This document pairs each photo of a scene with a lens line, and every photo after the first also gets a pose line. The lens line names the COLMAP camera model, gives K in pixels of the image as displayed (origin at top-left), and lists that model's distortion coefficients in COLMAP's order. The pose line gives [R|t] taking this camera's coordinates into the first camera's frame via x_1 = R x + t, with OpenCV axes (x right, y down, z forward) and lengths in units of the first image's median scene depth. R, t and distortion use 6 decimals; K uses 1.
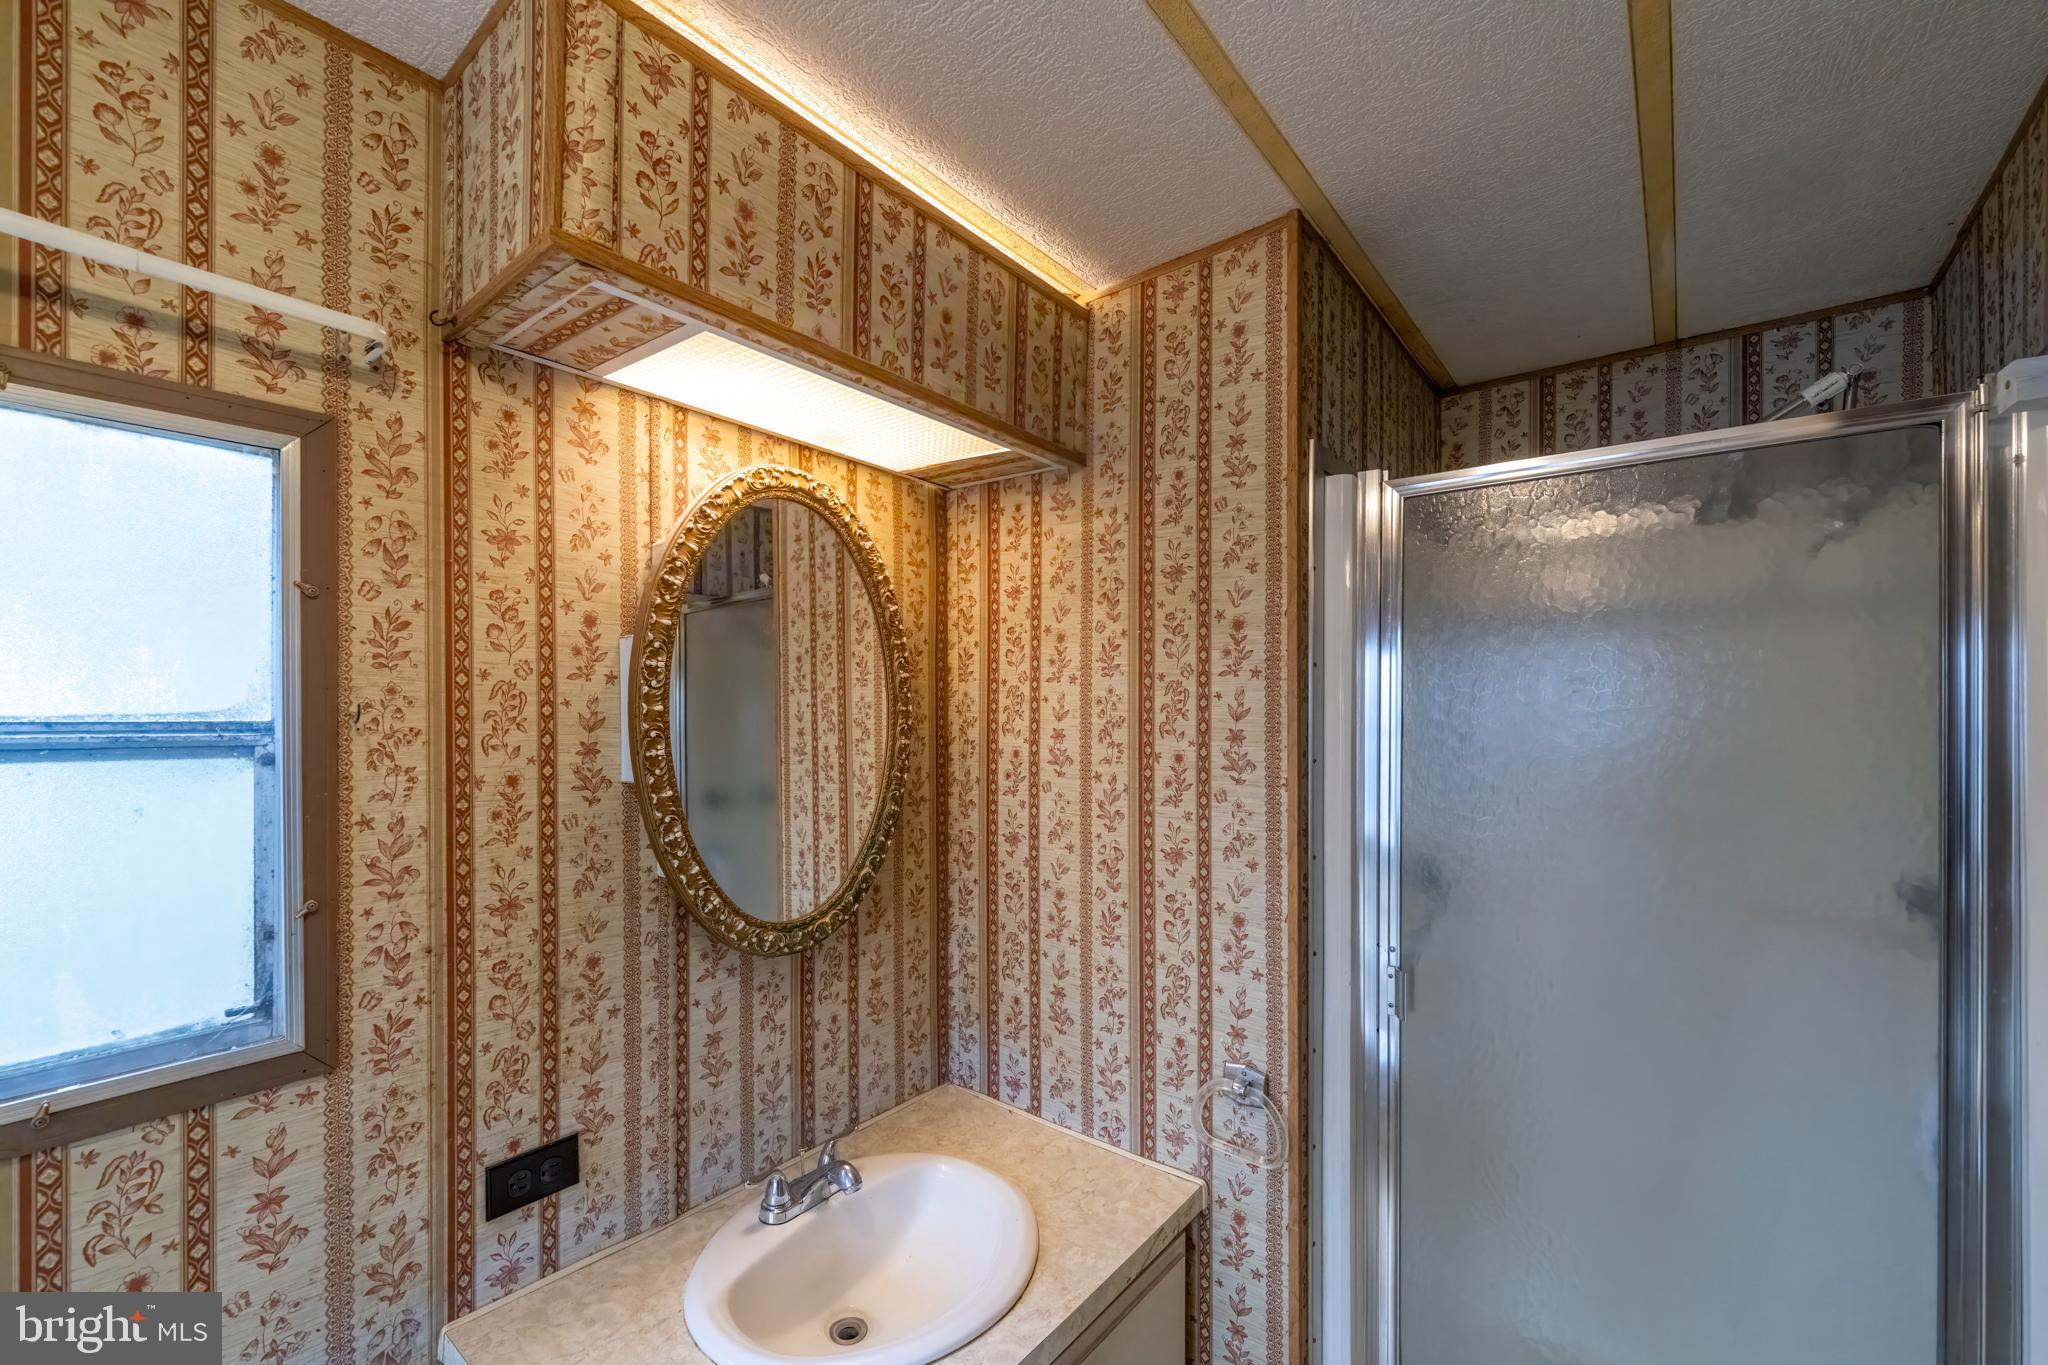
lens RADIAL K [[860.2, 0, 1001.8], [0, 860.2, 711.6], [0, 0, 1]] dist [0.001062, -0.001243]
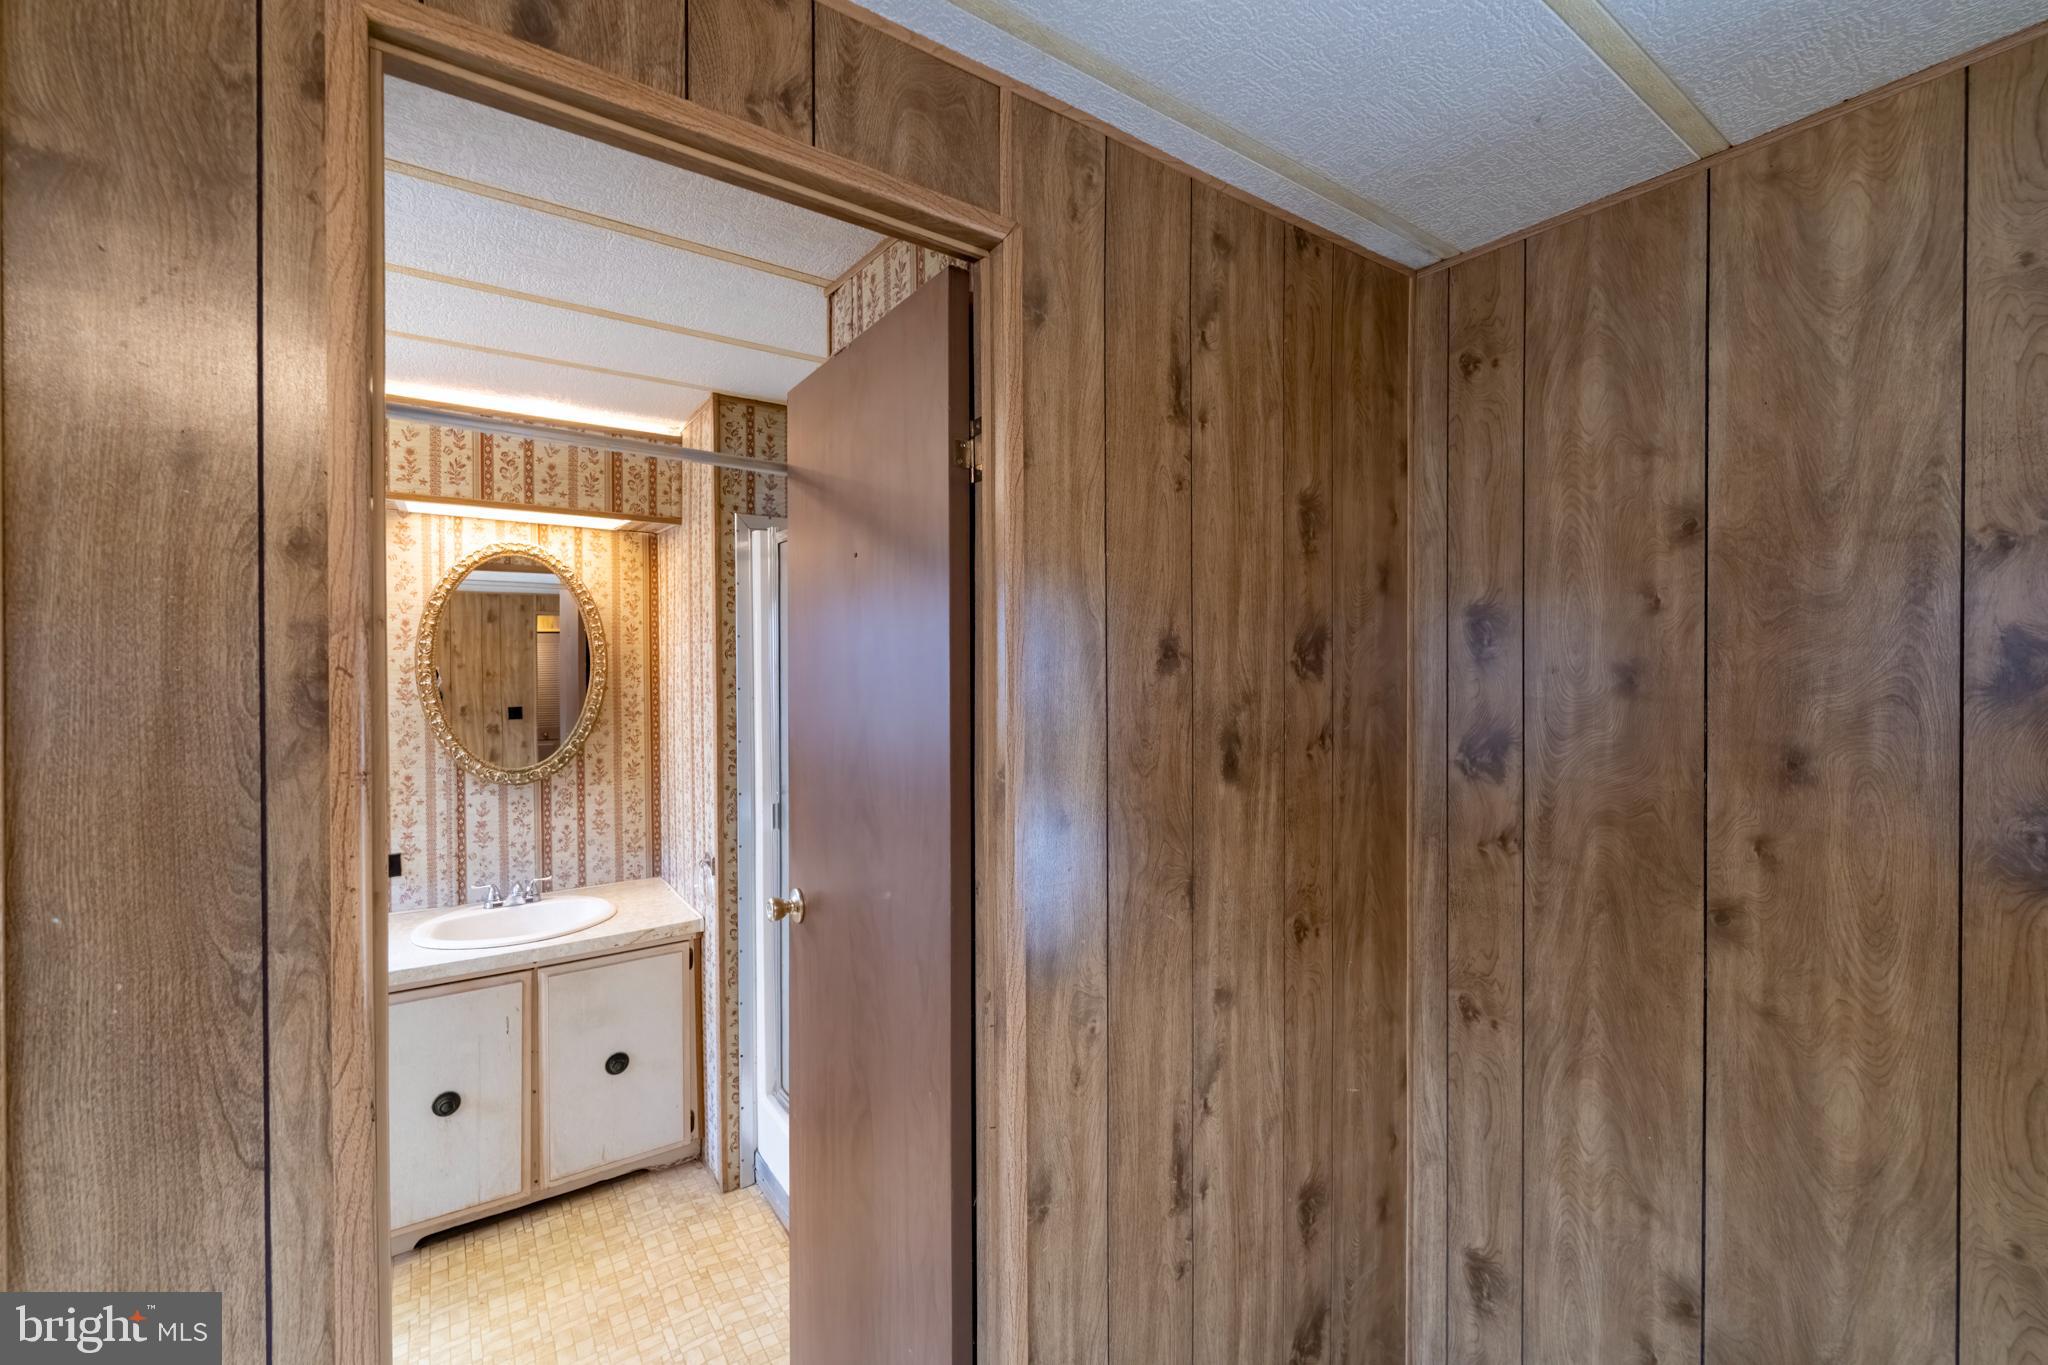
lens RADIAL K [[860.2, 0, 1016.5], [0, 860.2, 673.4], [0, 0, 1]] dist [0.001062, -0.001243]
pose [[0.960041, -0.002358, -0.279850, 1.523134], [0.006098, 0.999903, 0.012493, 0.005304], [0.279793, -0.013700, 0.959963, -0.627227]]
